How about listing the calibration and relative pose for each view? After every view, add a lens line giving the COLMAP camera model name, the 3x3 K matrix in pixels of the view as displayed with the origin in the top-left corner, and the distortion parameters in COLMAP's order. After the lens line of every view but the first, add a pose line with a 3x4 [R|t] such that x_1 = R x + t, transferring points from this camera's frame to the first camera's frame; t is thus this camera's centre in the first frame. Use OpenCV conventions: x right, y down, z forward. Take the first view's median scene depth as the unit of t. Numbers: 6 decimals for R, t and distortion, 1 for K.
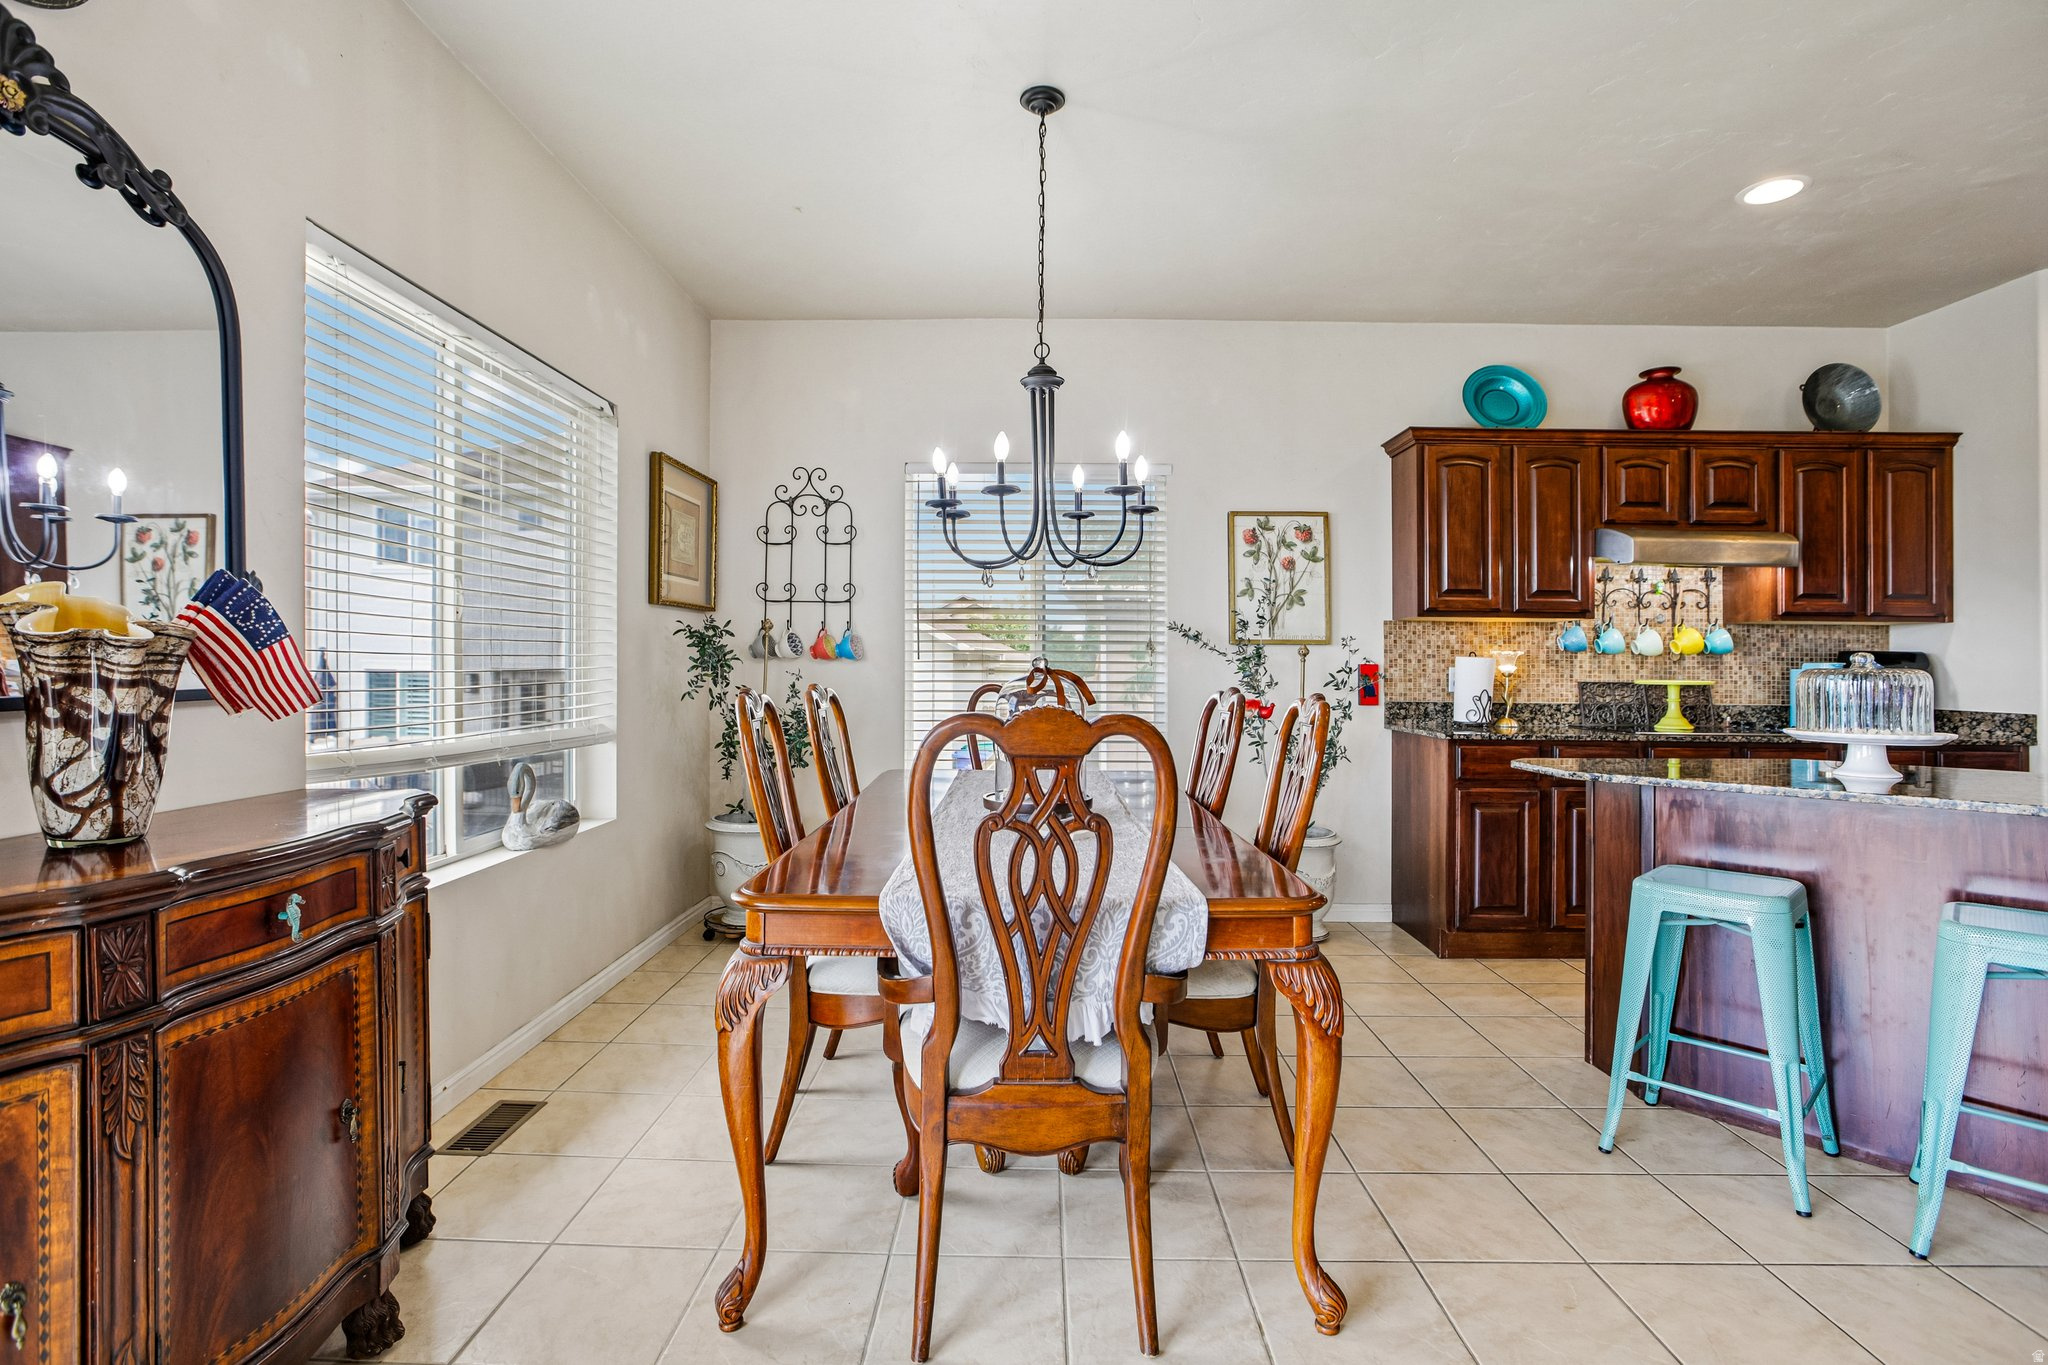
lens RADIAL K [[981.5, 0, 1031.6], [0, 981.5, 655.0], [0, 0, 1]] dist [-0.014213, 0.000960]
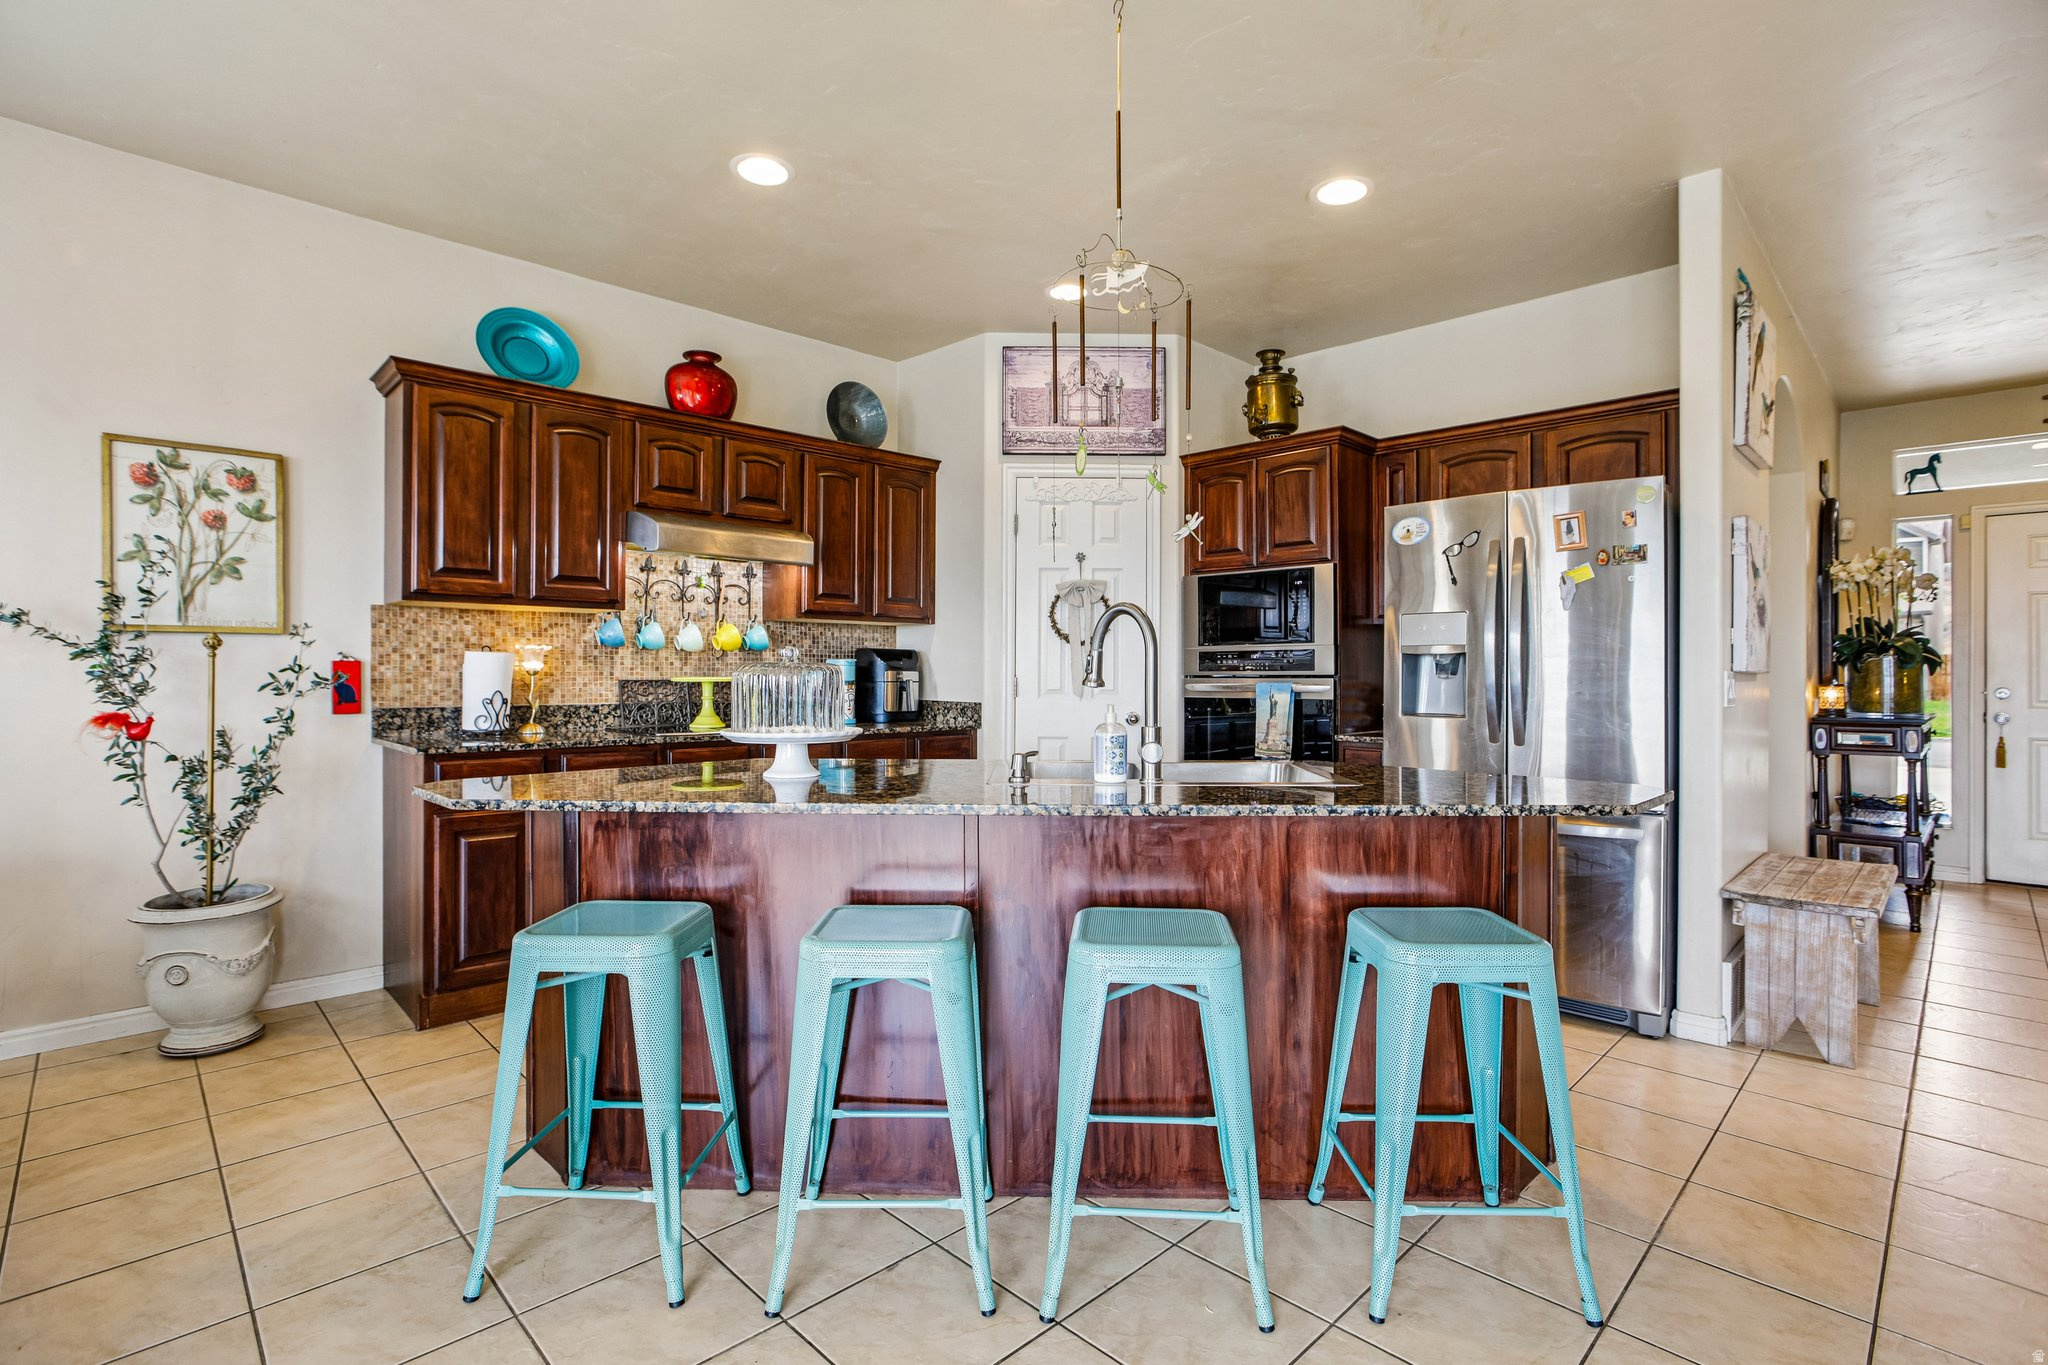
lens RADIAL K [[988.7, 0, 1040.7], [0, 988.7, 670.5], [0, 0, 1]] dist [-0.024382, 0.000663]
pose [[0.699900, -0.007447, 0.714202, 0.185851], [-0.006408, 0.999840, 0.016705, 0.001040], [-0.714212, -0.016268, 0.699740, 0.080074]]
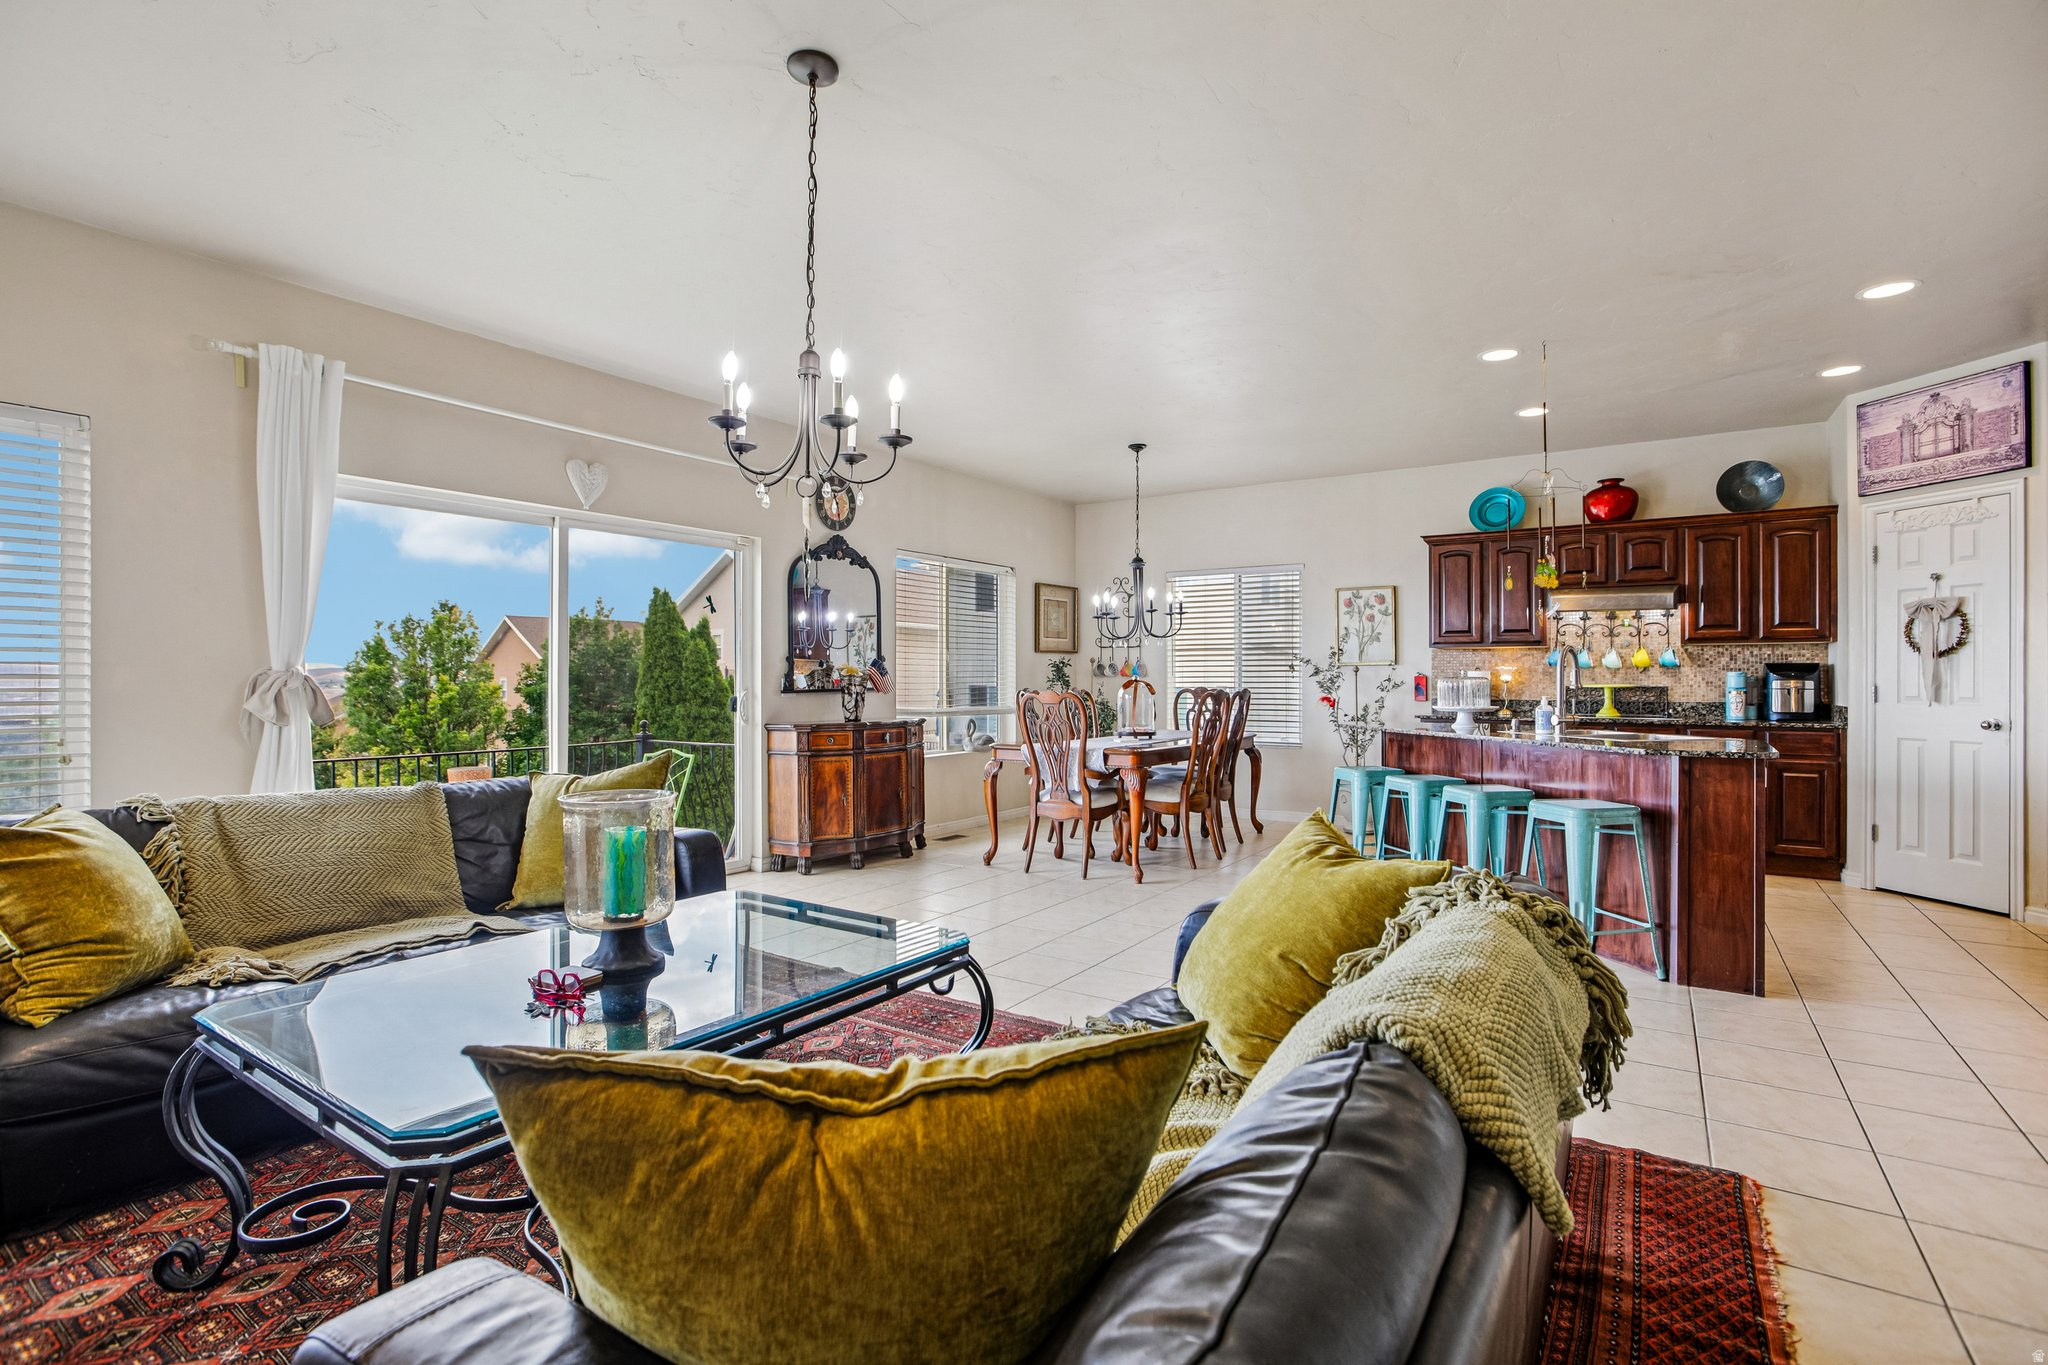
lens RADIAL K [[944.8, 0, 1026.8], [0, 944.8, 677.8], [0, 0, 1]] dist [-0.001139, 0.012389]
pose [[0.840902, -0.010149, -0.541092, 0.674715], [0.014473, 0.999888, 0.003738, -0.003484], [0.540994, -0.010974, 0.840955, -0.727833]]
